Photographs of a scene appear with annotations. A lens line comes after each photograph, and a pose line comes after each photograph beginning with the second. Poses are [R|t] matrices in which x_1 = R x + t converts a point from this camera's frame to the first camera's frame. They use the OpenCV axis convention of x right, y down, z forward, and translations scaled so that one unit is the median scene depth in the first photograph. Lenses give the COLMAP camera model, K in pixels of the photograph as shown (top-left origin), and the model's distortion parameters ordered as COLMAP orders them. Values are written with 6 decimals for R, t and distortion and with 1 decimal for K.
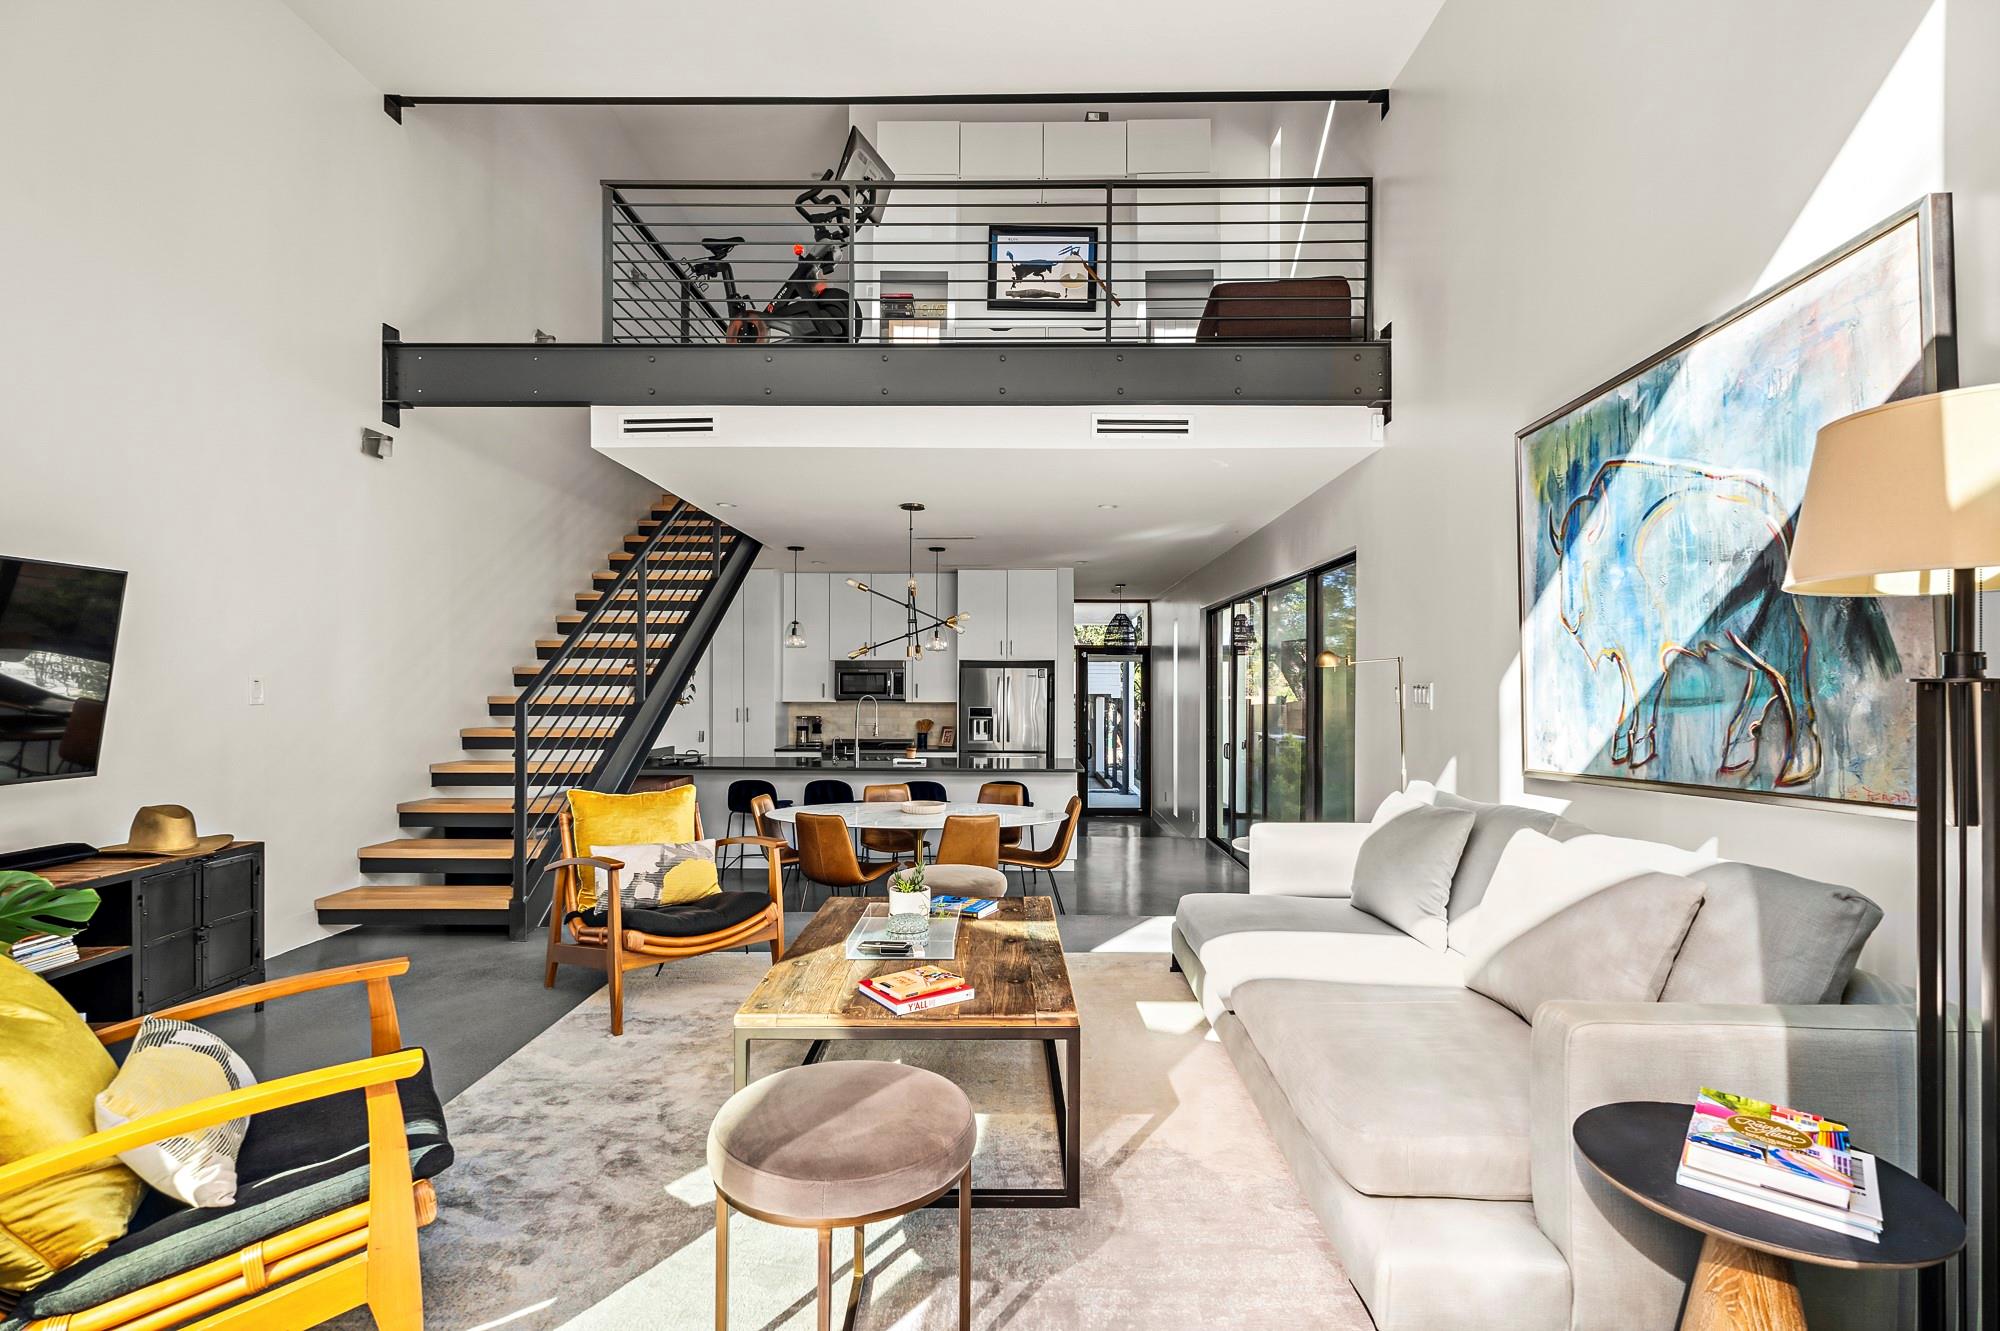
lens RADIAL K [[919.1, 0, 1002.7], [0, 919.1, 682.2], [0, 0, 1]] dist [-0.000453, 0.001253]
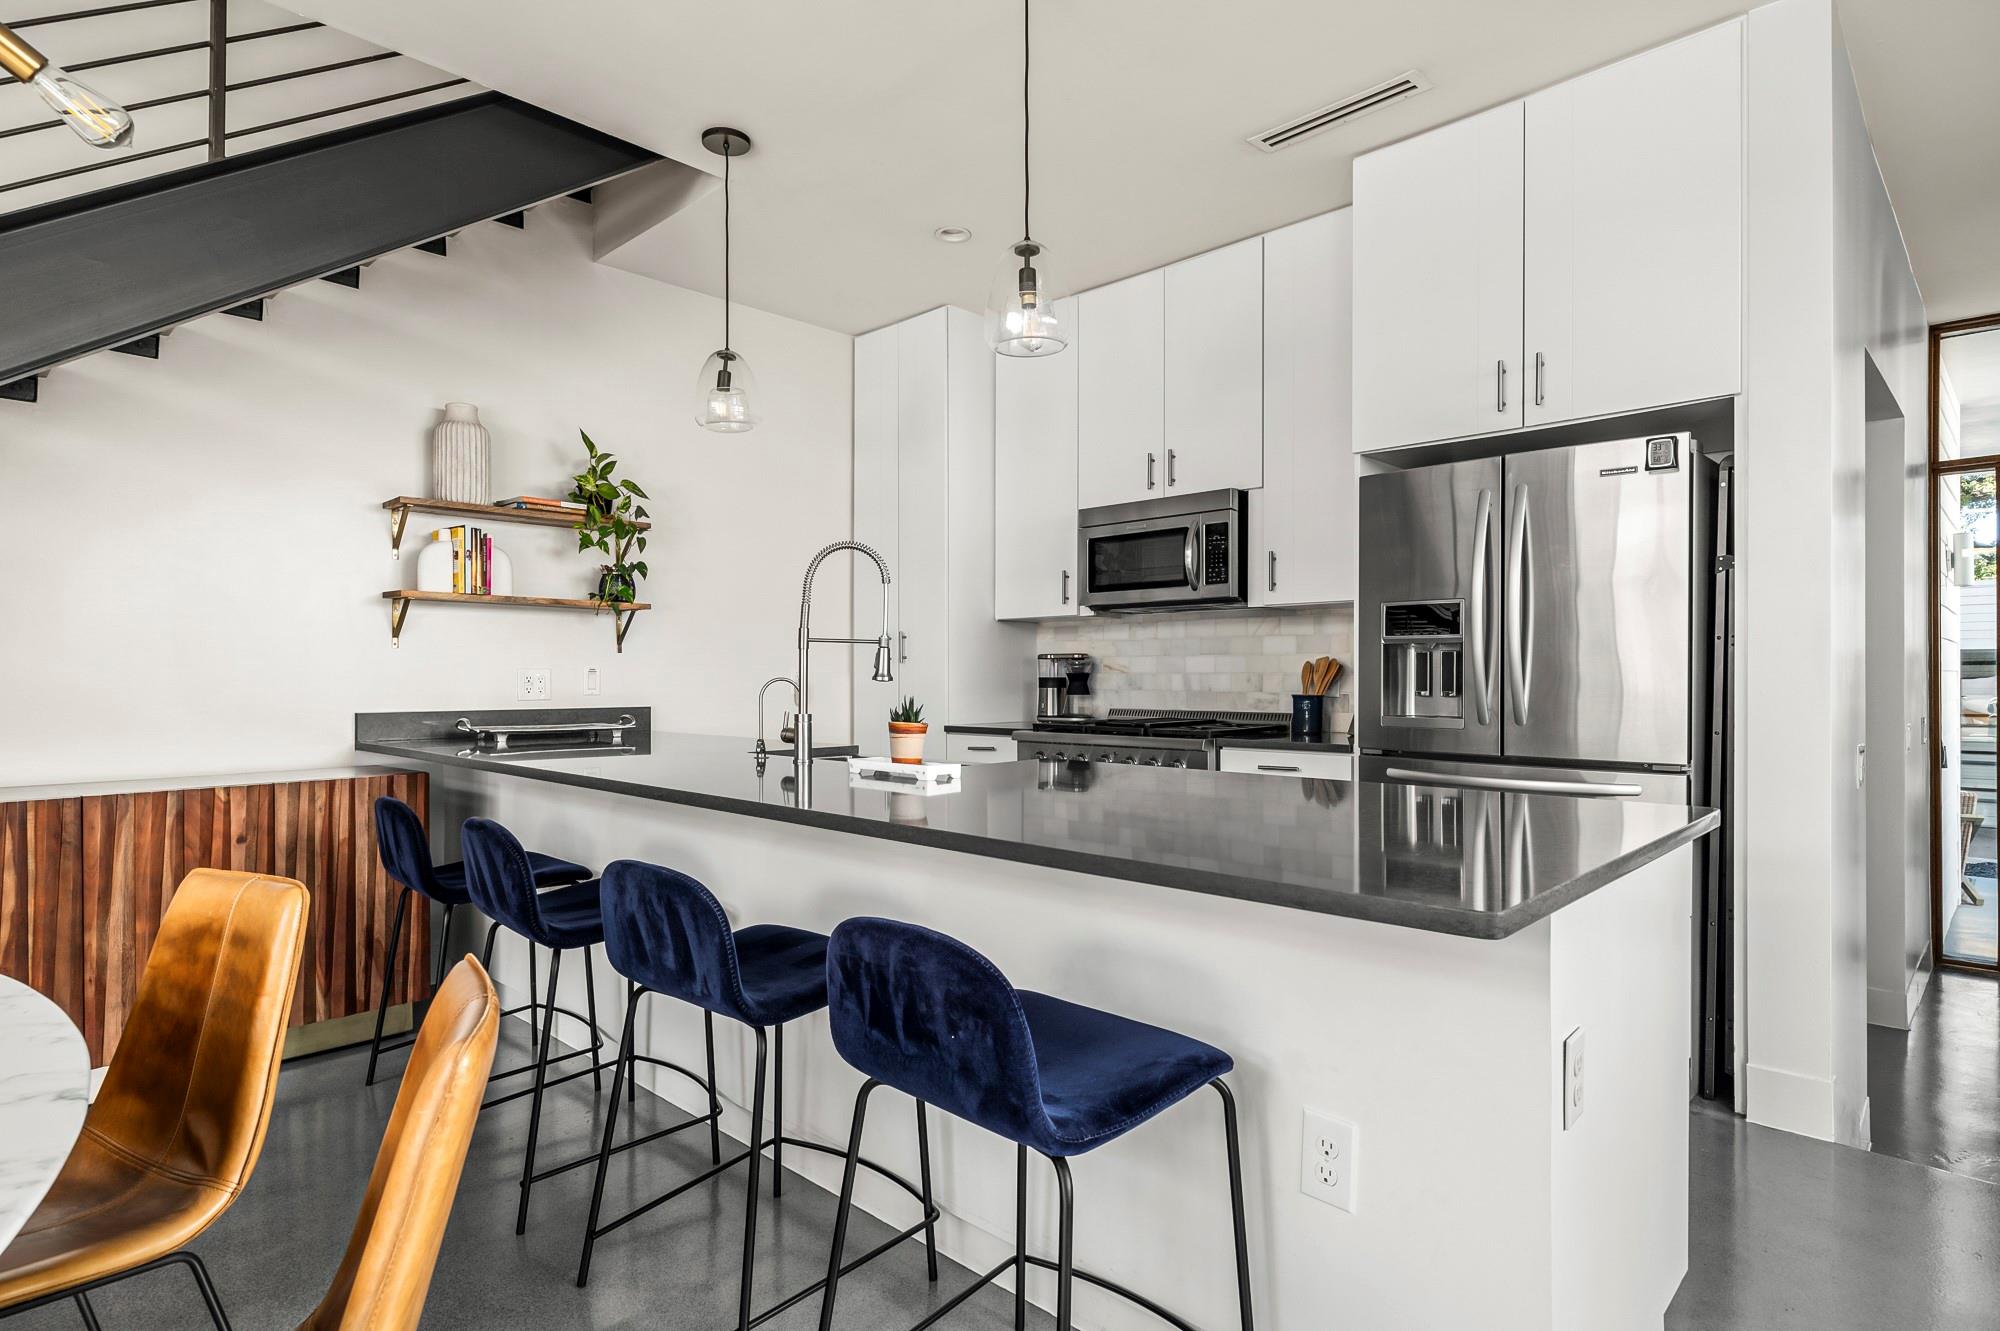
lens RADIAL K [[1050.1, 0, 1008.2], [0, 1050.1, 675.7], [0, 0, 1]] dist [0.007101, 0.000548]
pose [[0.736040, -0.002802, -0.676933, 0.192677], [0.007224, 0.999967, 0.003716, 0.088375], [0.676900, -0.007625, 0.736036, 1.229056]]
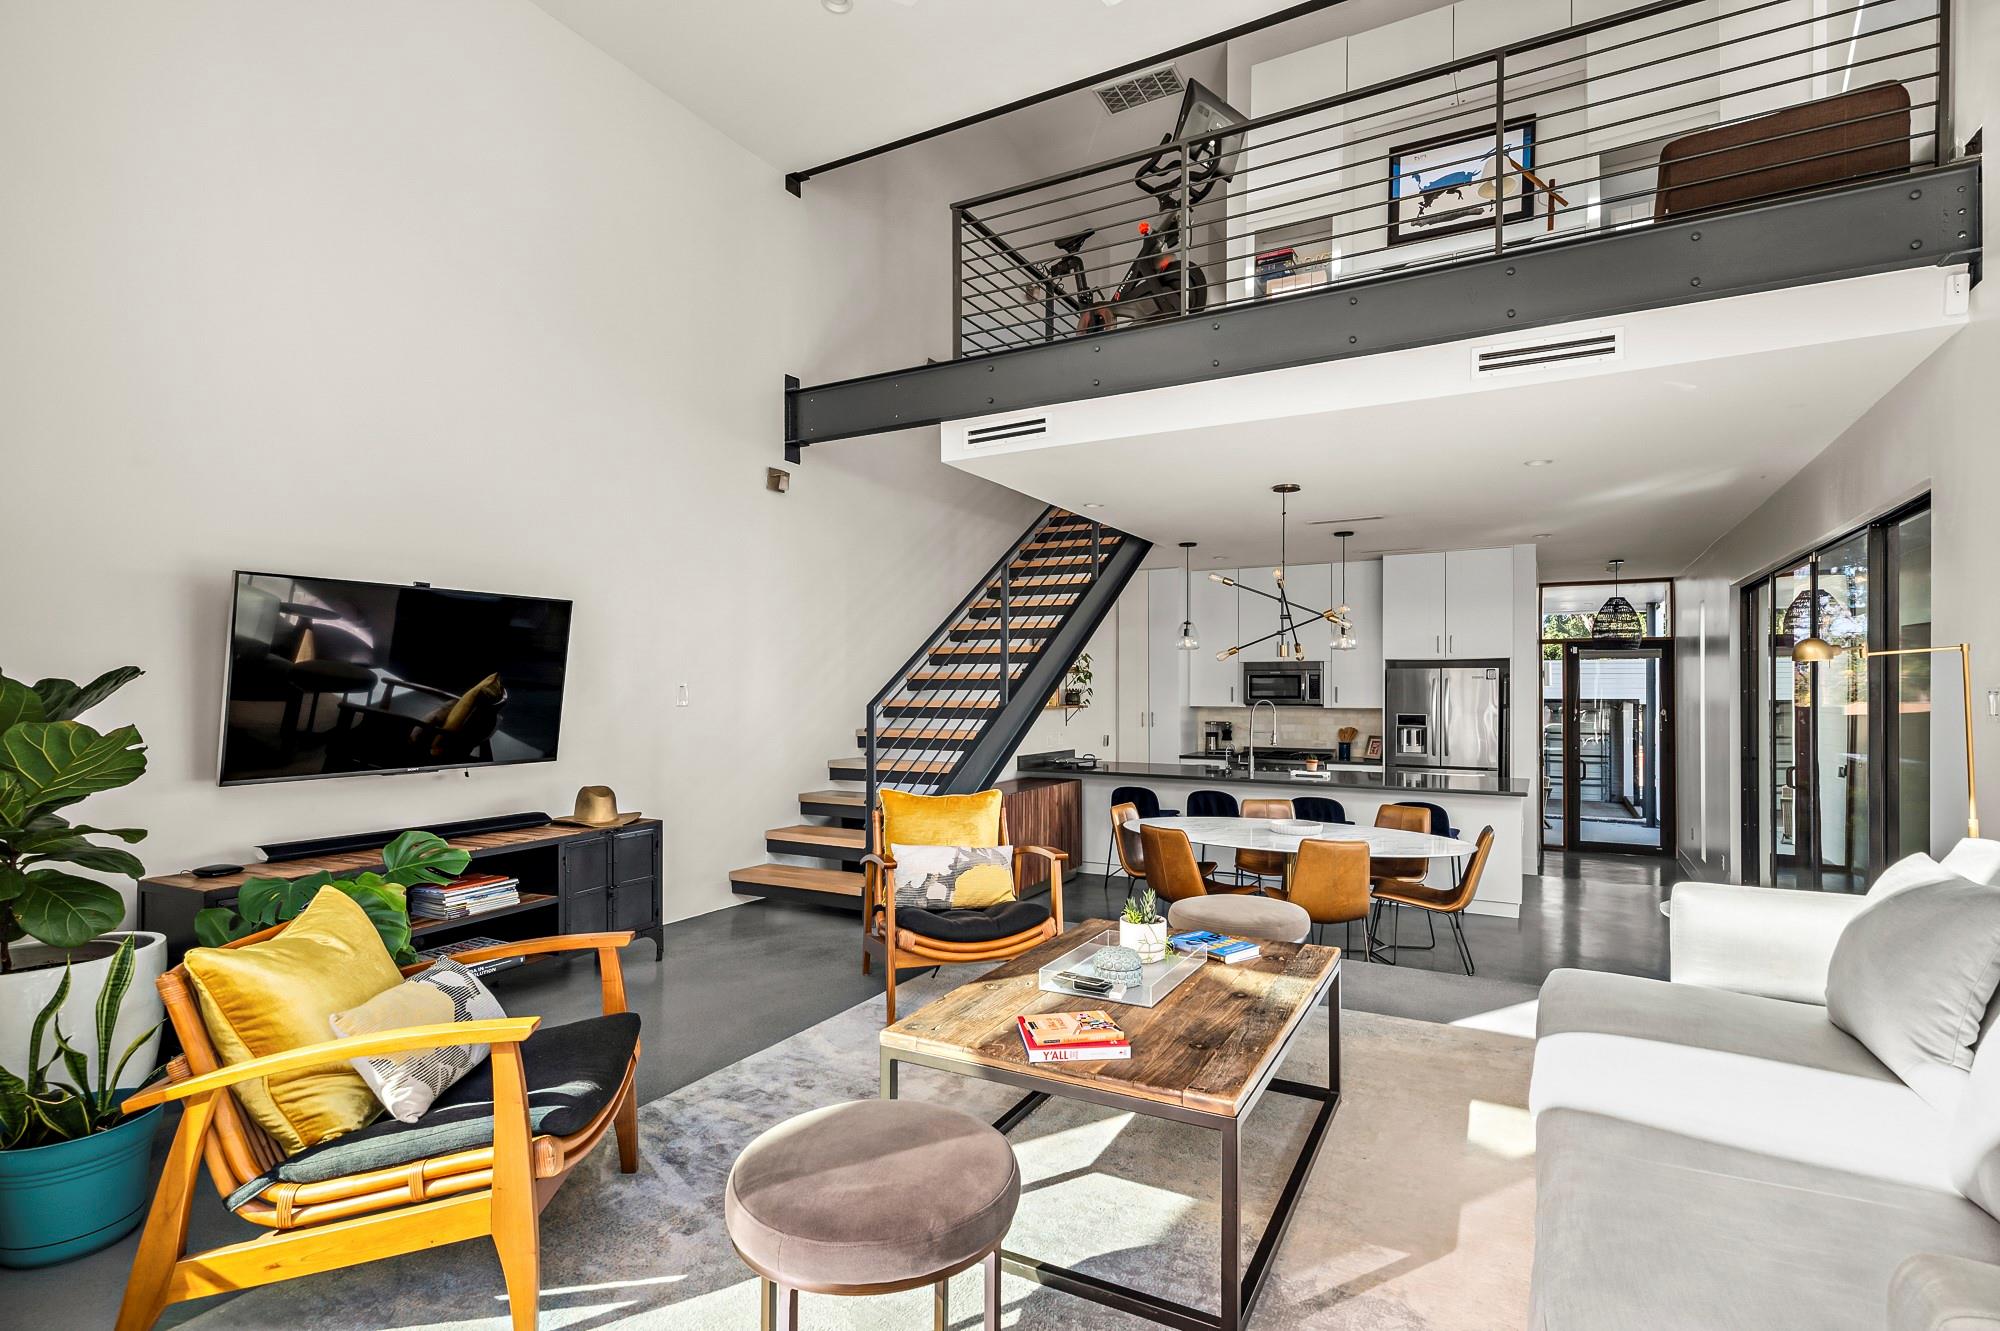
lens RADIAL K [[955.7, 0, 1011.3], [0, 955.7, 683.6], [0, 0, 1]] dist [0.009869, -0.002256]
pose [[0.883300, -0.004464, -0.468786, 0.119462], [0.003458, 0.999990, -0.003007, 0.000215], [0.468795, 0.001035, 0.883306, 0.069769]]
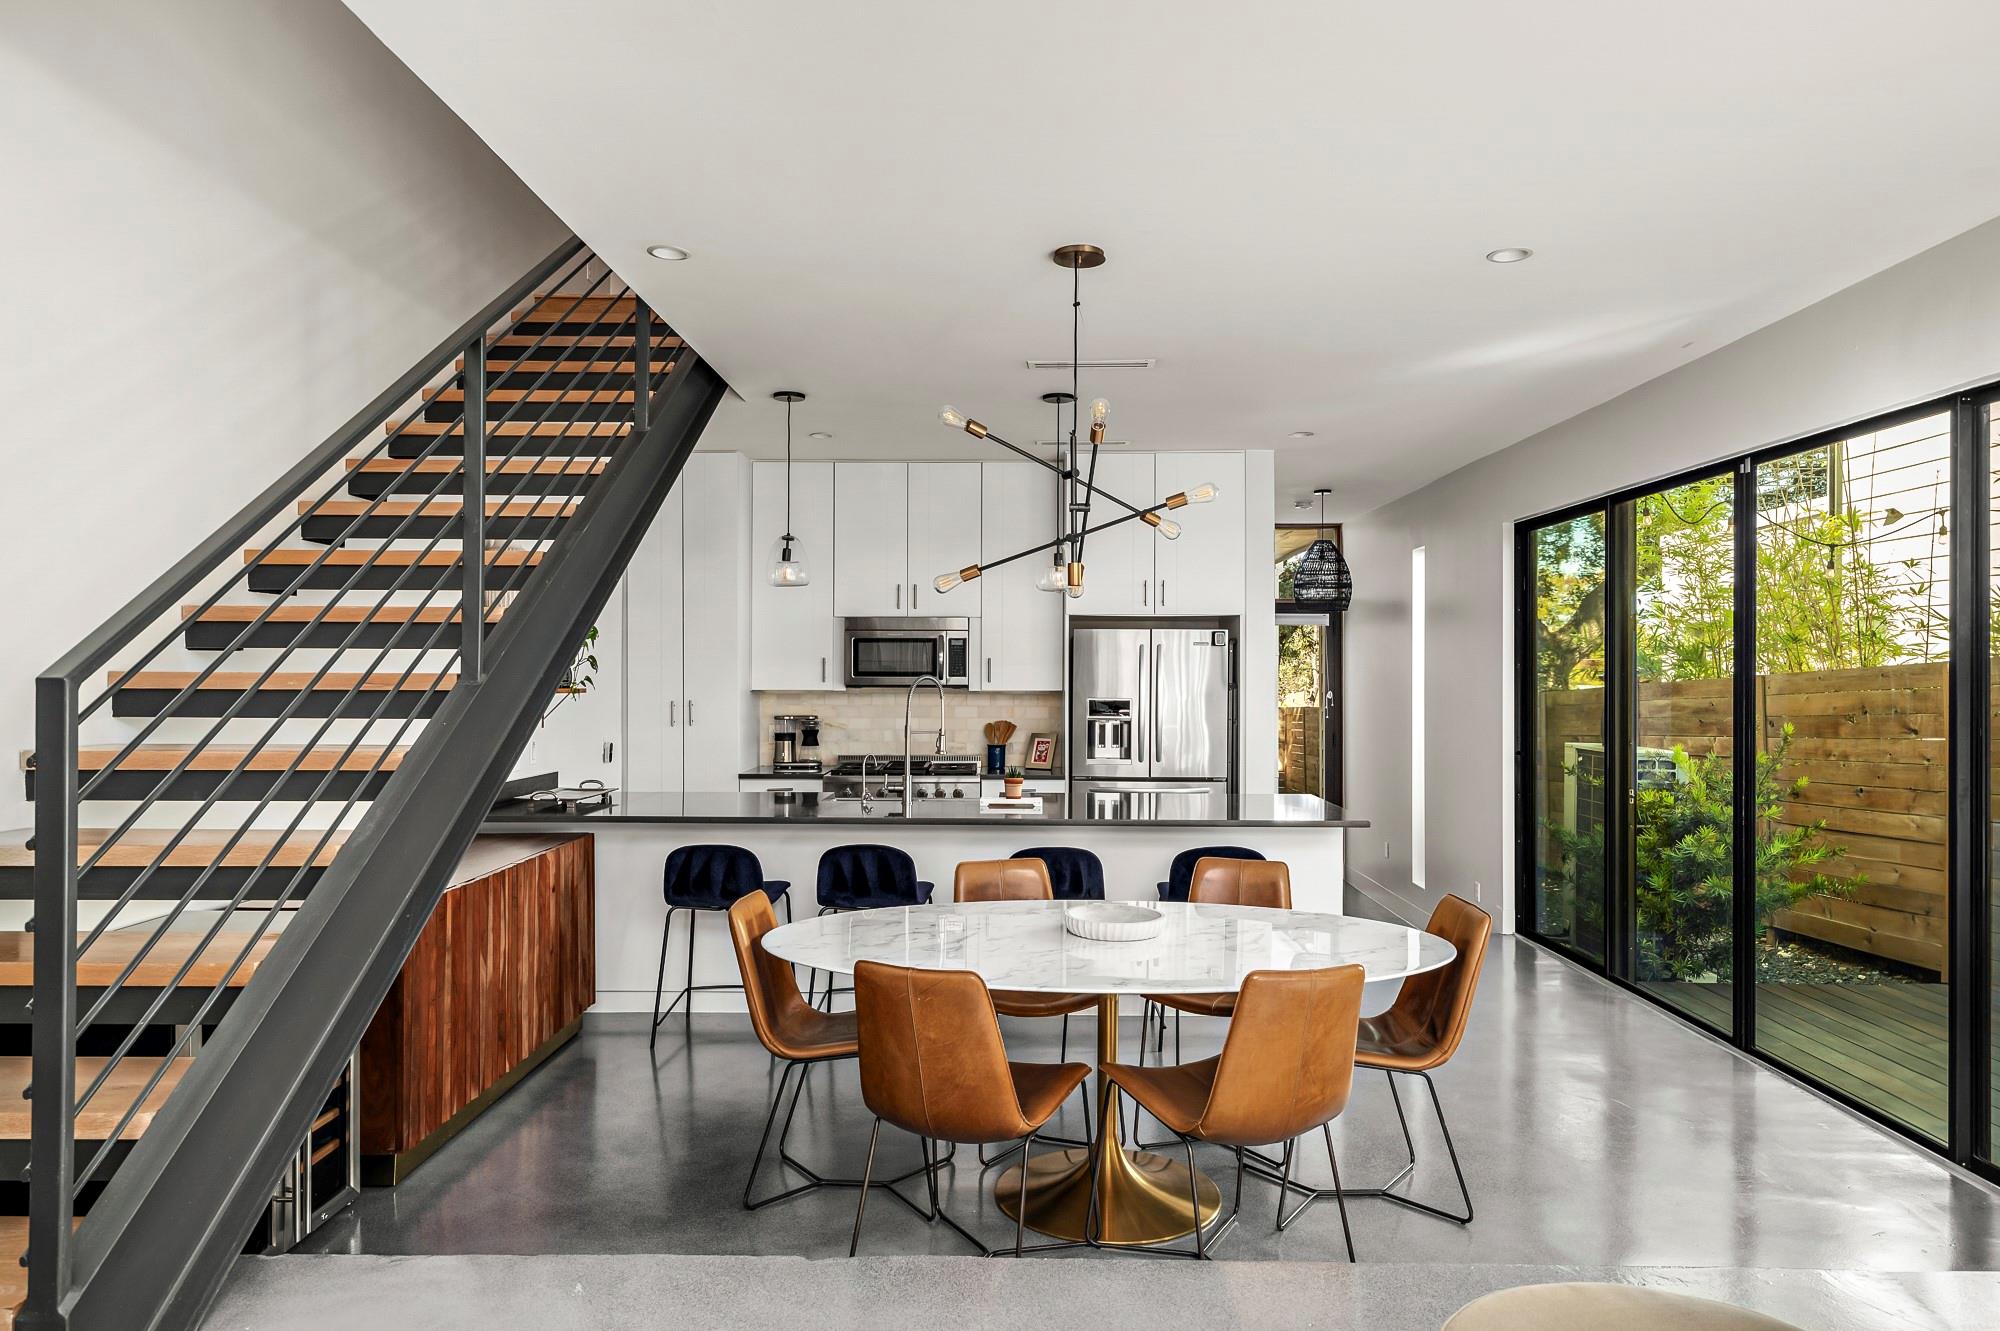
lens RADIAL K [[1231.9, 0, 1007.1], [0, 1231.9, 667.0], [0, 0, 1]] dist [0.002872, 0.000610]
pose [[0.999998, 0.000286, 0.001737, -0.160567], [-0.000283, 0.999999, -0.001582, 0.016029], [-0.001737, 0.001581, 0.999997, 0.466305]]
